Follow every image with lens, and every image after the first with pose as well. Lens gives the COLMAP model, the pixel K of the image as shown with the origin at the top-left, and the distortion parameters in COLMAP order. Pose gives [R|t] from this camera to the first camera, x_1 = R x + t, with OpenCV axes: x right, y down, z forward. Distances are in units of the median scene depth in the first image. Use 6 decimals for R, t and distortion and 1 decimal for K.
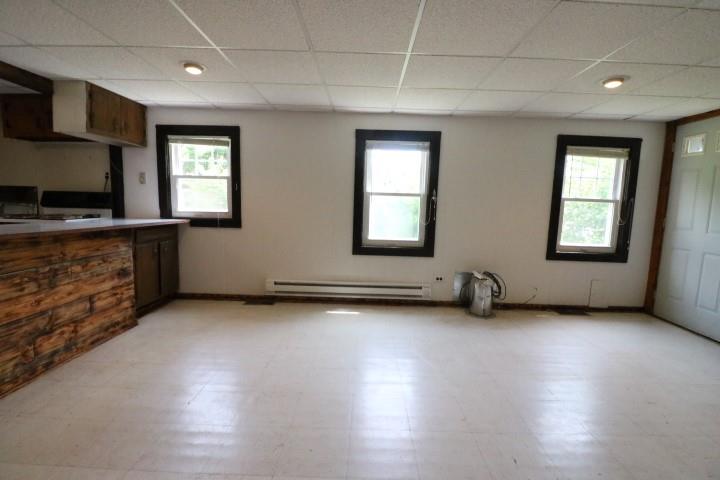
lens RADIAL K [[333.9, 0, 364.7], [0, 333.9, 237.5], [0, 0, 1]] dist [-0.009083, -0.006202]
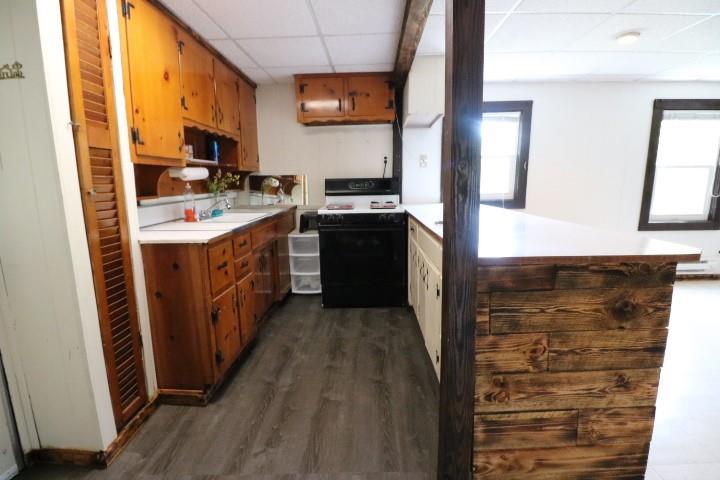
lens RADIAL K [[333.9, 0, 364.1], [0, 333.9, 244.3], [0, 0, 1]] dist [-0.009083, -0.006202]
pose [[0.998949, -0.042322, -0.017579, -0.857395], [0.043753, 0.994877, 0.091136, -0.036313], [0.013632, -0.091809, 0.995683, 0.019613]]
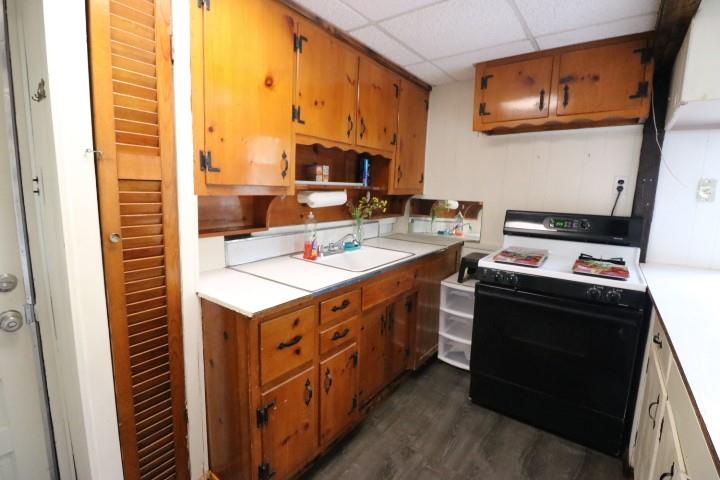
lens RADIAL K [[333.9, 0, 363.5], [0, 333.9, 239.5], [0, 0, 1]] dist [-0.009083, -0.006202]
pose [[0.812334, 0.079669, -0.577726, -0.823057], [-0.058083, 0.996752, 0.055783, -0.103904], [0.580293, -0.011758, 0.814323, 0.294437]]
